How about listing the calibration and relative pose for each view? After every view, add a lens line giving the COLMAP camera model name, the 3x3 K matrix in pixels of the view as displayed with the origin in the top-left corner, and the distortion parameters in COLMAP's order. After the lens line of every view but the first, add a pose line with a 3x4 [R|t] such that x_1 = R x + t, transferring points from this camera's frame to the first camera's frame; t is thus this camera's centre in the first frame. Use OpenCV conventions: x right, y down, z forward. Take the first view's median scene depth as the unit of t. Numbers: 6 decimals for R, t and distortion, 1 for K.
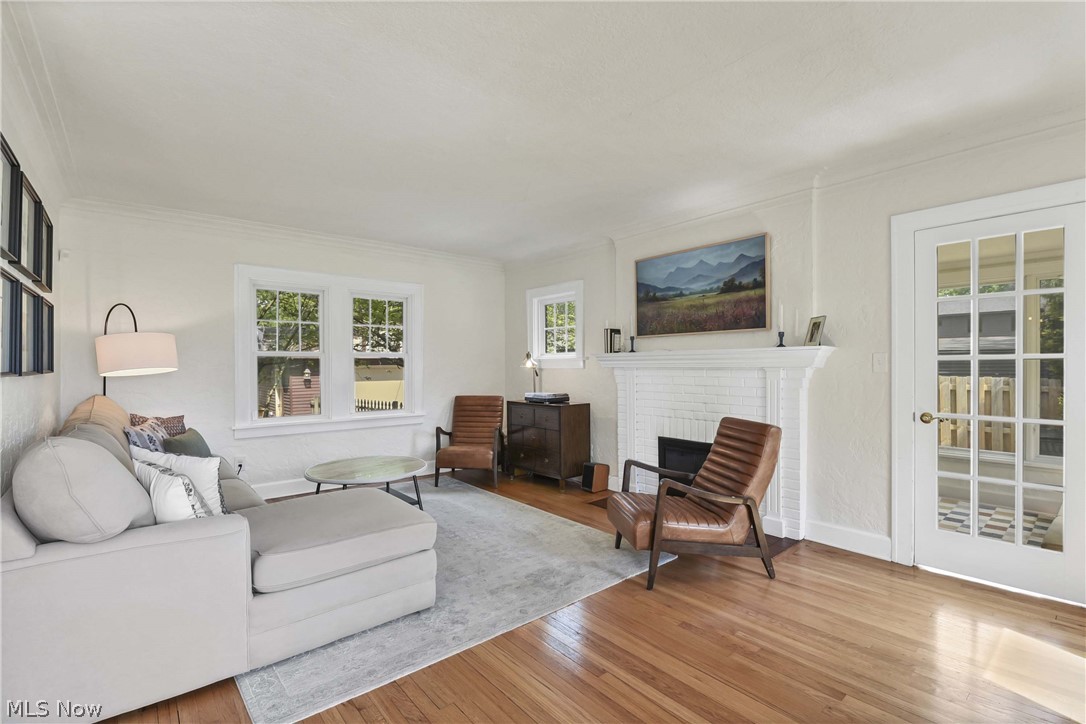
lens RADIAL K [[495.9, 0, 538.2], [0, 495.9, 356.4], [0, 0, 1]] dist [-0.007603, -0.008360]
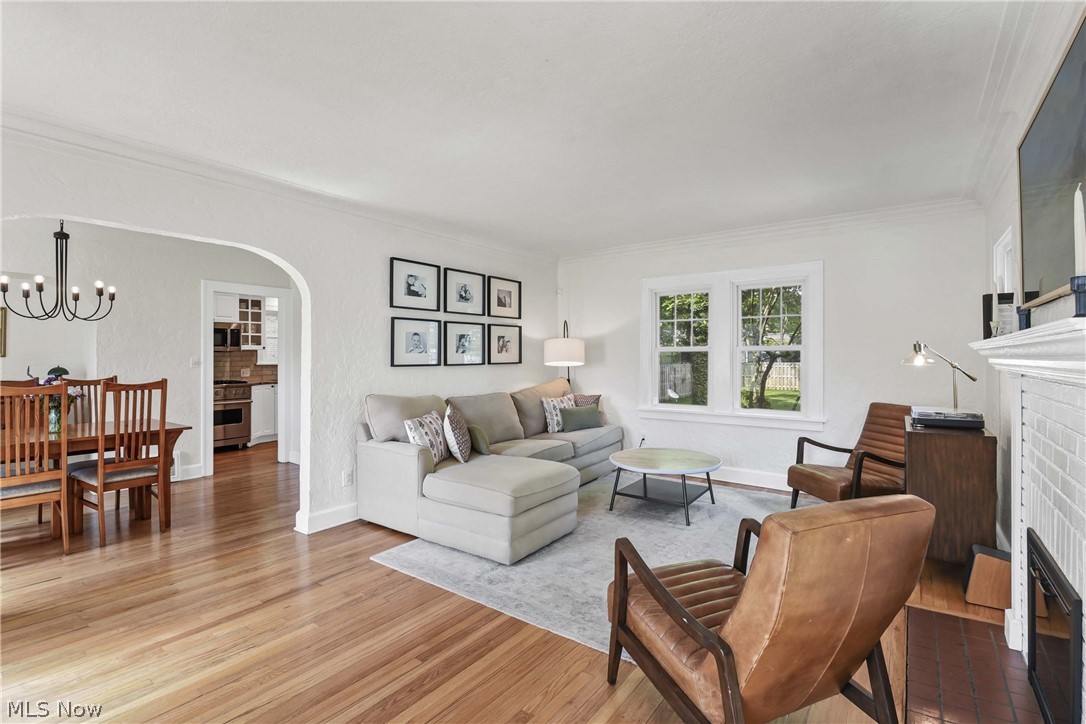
lens RADIAL K [[495.9, 0, 548.2], [0, 495.9, 351.7], [0, 0, 1]] dist [-0.007603, -0.008360]
pose [[0.236250, -0.006053, -0.971673, 0.631021], [0.019407, 0.999811, -0.001510, -0.005618], [0.971498, -0.018500, 0.236323, 0.528784]]
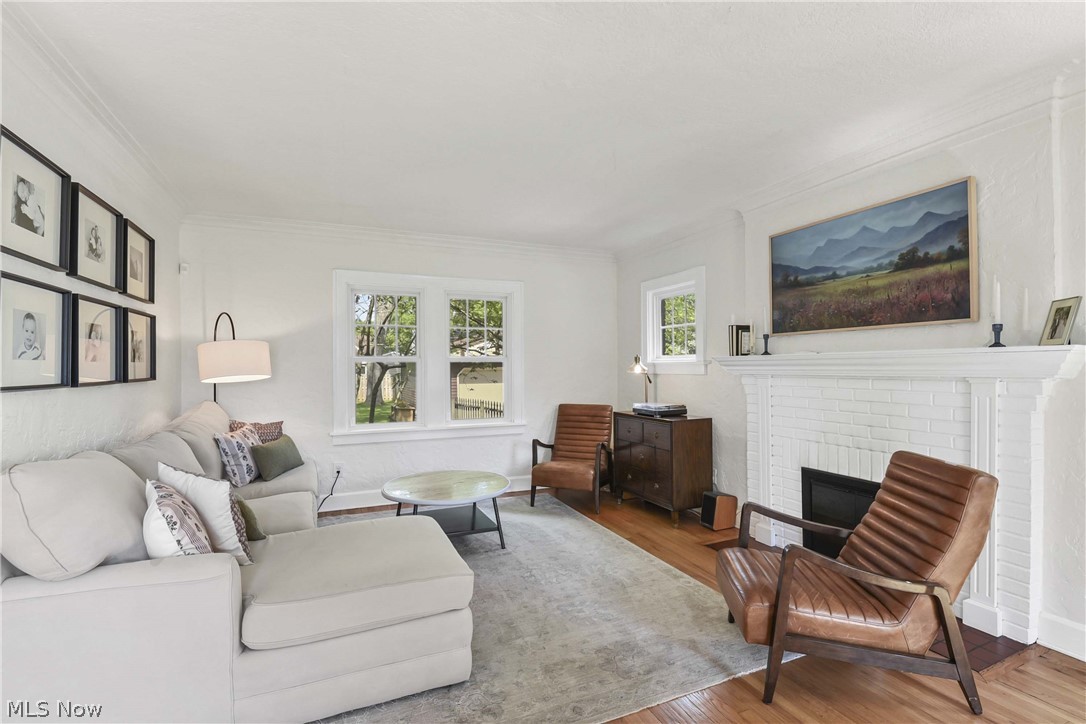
lens RADIAL K [[495.9, 0, 544.3], [0, 495.9, 360.1], [0, 0, 1]] dist [-0.007603, -0.008360]
pose [[0.959028, -0.005238, -0.283263, 0.087332], [0.007565, 0.999946, 0.007121, -0.009271], [0.283210, -0.008972, 0.959016, 0.183286]]
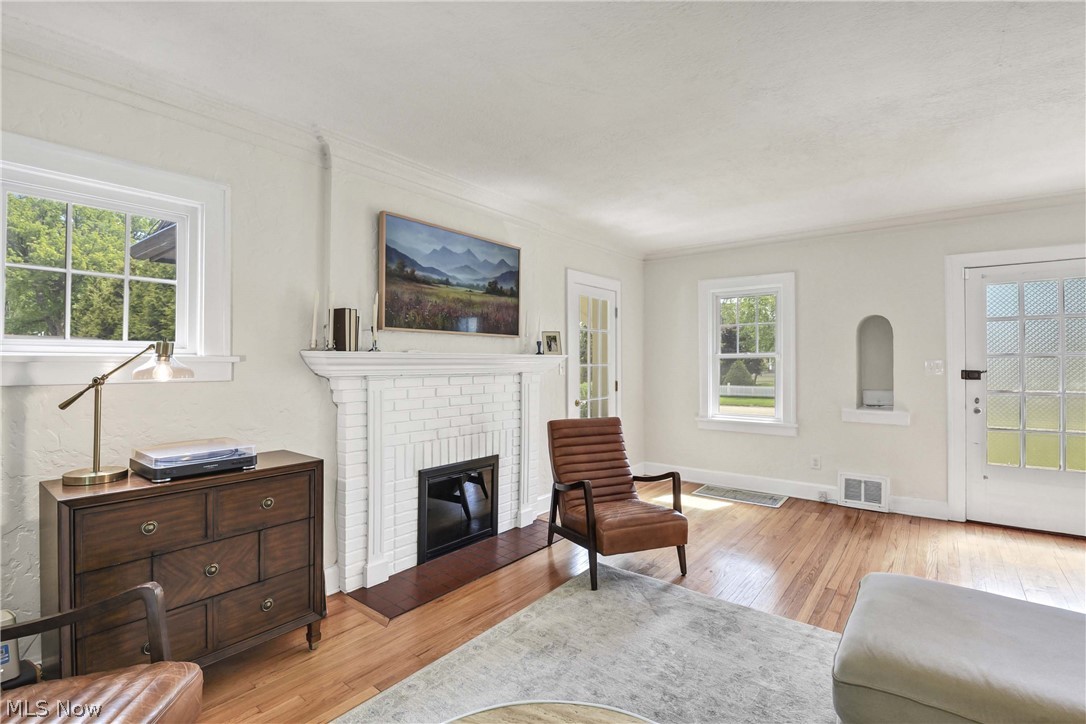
lens RADIAL K [[495.9, 0, 541.4], [0, 495.9, 355.7], [0, 0, 1]] dist [-0.007603, -0.008360]
pose [[-0.198887, 0.029095, 0.979590, -0.552426], [-0.009506, 0.999455, -0.031615, 0.017729], [-0.979976, -0.015600, -0.198502, 1.068391]]
